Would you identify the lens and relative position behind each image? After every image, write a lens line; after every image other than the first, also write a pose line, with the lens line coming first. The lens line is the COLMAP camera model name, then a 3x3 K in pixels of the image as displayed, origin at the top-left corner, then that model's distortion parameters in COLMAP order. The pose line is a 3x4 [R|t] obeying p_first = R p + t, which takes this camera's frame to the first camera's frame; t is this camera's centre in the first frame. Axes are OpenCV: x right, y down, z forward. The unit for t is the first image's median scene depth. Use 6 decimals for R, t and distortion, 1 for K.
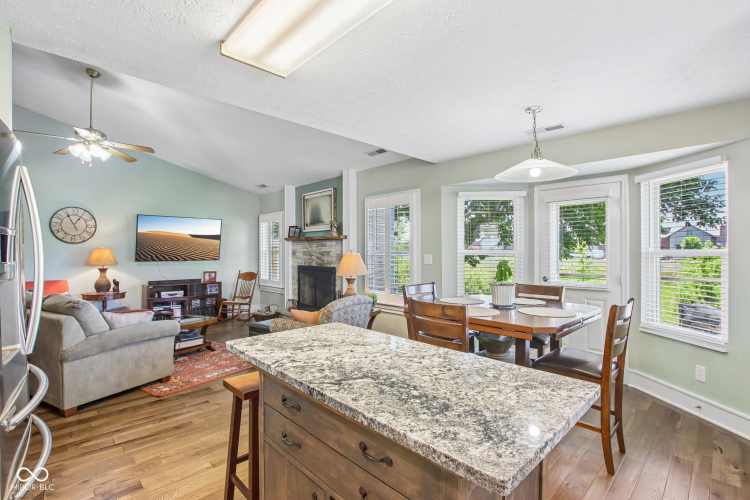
lens RADIAL K [[353.4, 0, 371.1], [0, 353.4, 250.1], [0, 0, 1]] dist [-0.035473, 0.003474]
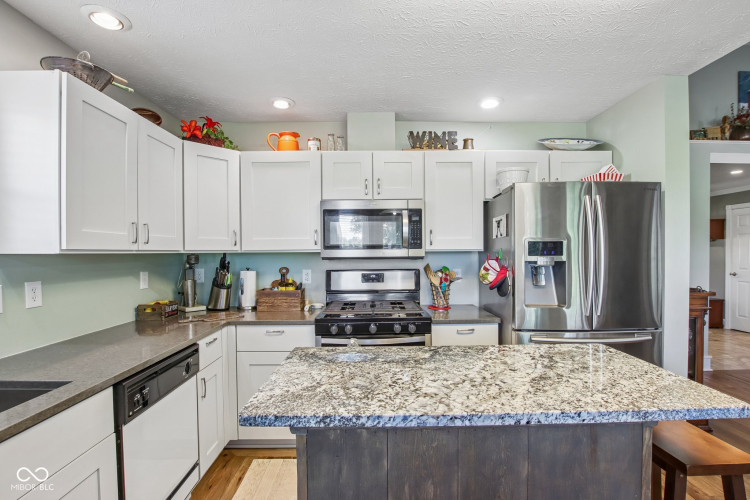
lens RADIAL K [[353.4, 0, 379.1], [0, 353.4, 256.5], [0, 0, 1]] dist [-0.035473, 0.003474]
pose [[-0.684709, 0.014679, -0.728669, 0.187353], [0.008586, 0.999890, 0.012074, 0.001466], [0.728766, 0.002011, -0.684760, 0.329279]]
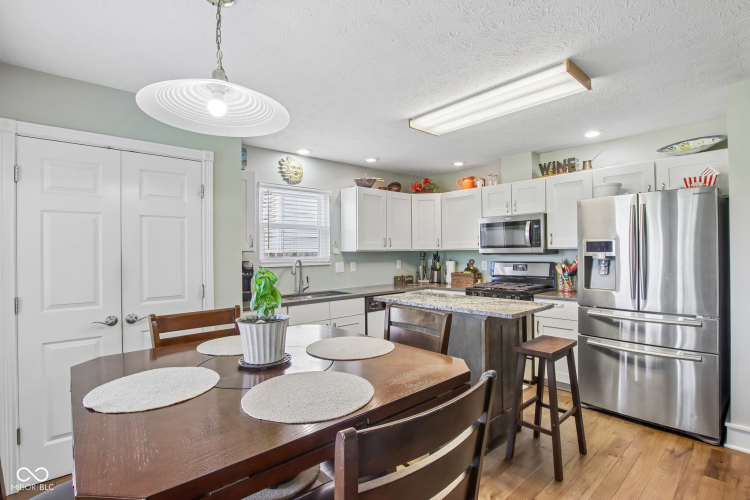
lens RADIAL K [[353.4, 0, 379.8], [0, 353.4, 248.4], [0, 0, 1]] dist [-0.035473, 0.003474]
pose [[-0.999488, 0.011836, 0.029738, 0.096458], [0.011498, 0.999868, -0.011511, 0.003165], [-0.029871, -0.011164, -0.999491, 0.701257]]
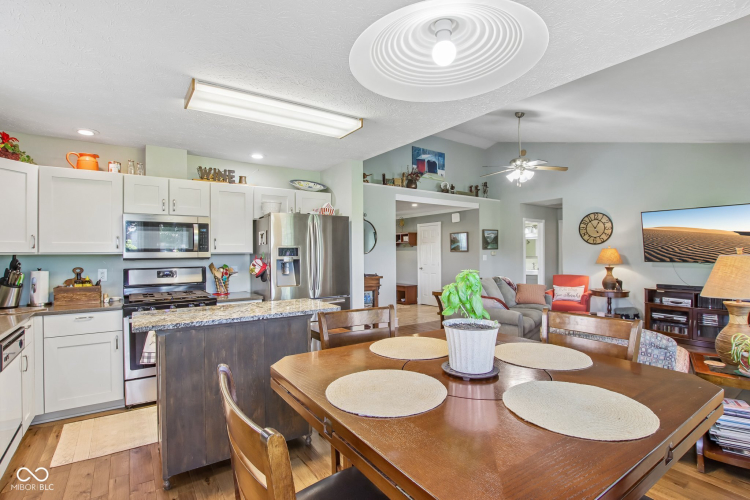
lens RADIAL K [[353.4, 0, 372.7], [0, 353.4, 249.7], [0, 0, 1]] dist [-0.035473, 0.003474]
pose [[-0.159394, -0.006964, -0.987190, 0.397004], [0.008841, 0.999925, -0.008481, 0.001790], [0.987175, -0.010079, -0.159321, 0.453096]]
